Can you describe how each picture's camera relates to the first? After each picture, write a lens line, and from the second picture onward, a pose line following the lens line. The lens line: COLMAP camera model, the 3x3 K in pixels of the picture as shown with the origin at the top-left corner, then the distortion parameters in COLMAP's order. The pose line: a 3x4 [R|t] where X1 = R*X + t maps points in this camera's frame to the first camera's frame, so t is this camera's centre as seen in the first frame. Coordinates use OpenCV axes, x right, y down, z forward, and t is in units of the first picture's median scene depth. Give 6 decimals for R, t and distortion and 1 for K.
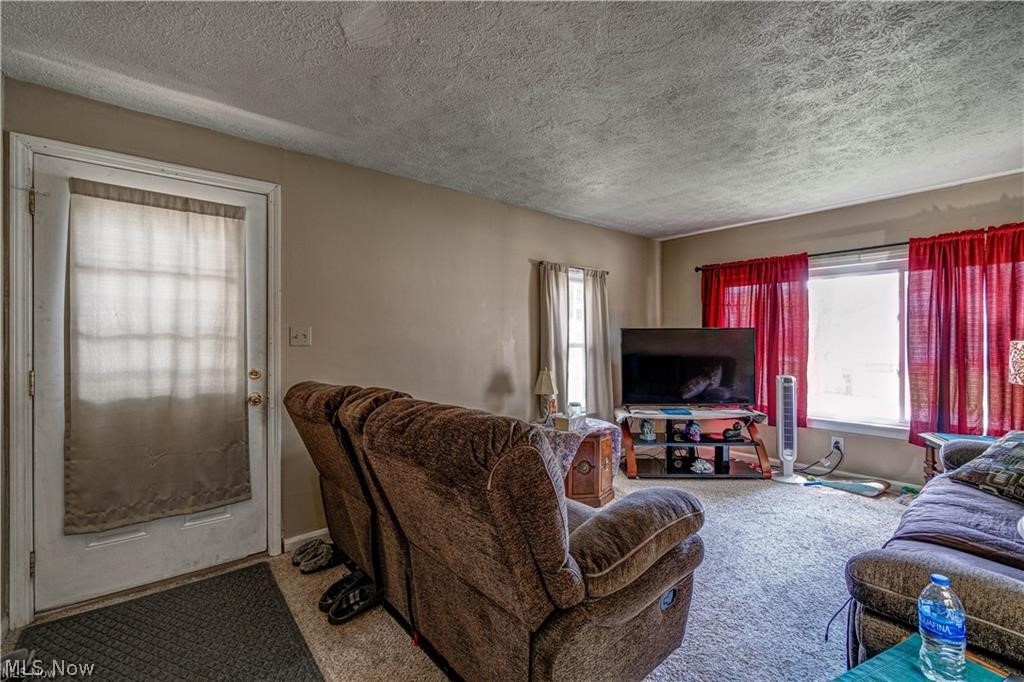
lens RADIAL K [[434.8, 0, 512.0], [0, 434.8, 341.0], [0, 0, 1]] dist [0.000154, 0.000073]
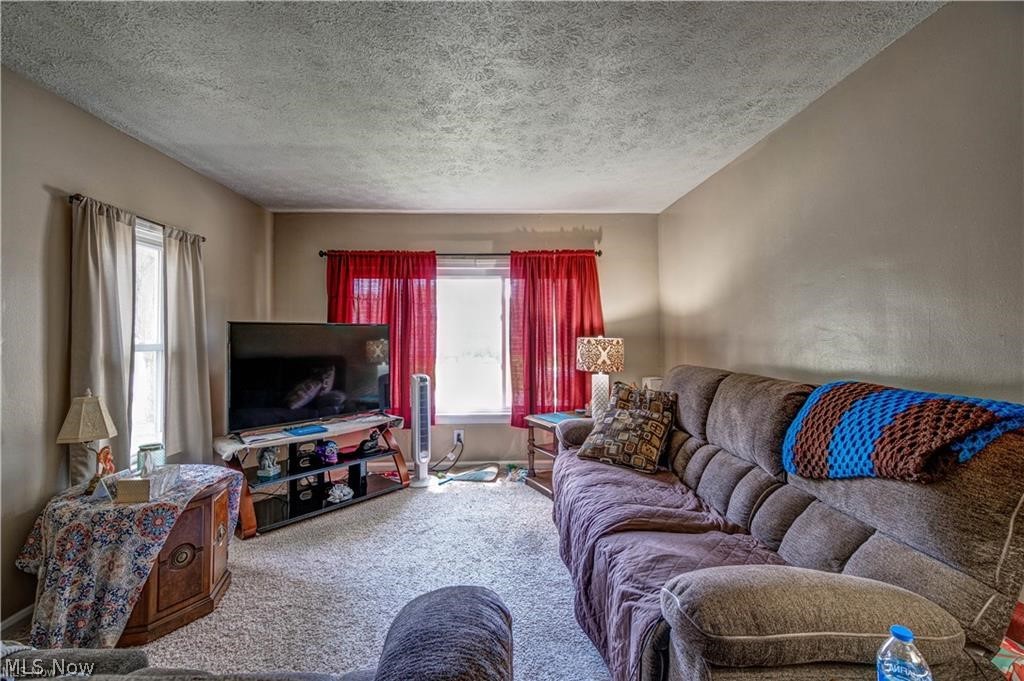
lens RADIAL K [[451.4, 0, 510.4], [0, 451.4, 327.3], [0, 0, 1]] dist [-0.002003, -0.000138]
pose [[0.626179, 0.014080, 0.779552, -0.028617], [0.006112, 0.999718, -0.022966, -0.001270], [-0.779655, 0.019145, 0.625916, 0.218061]]
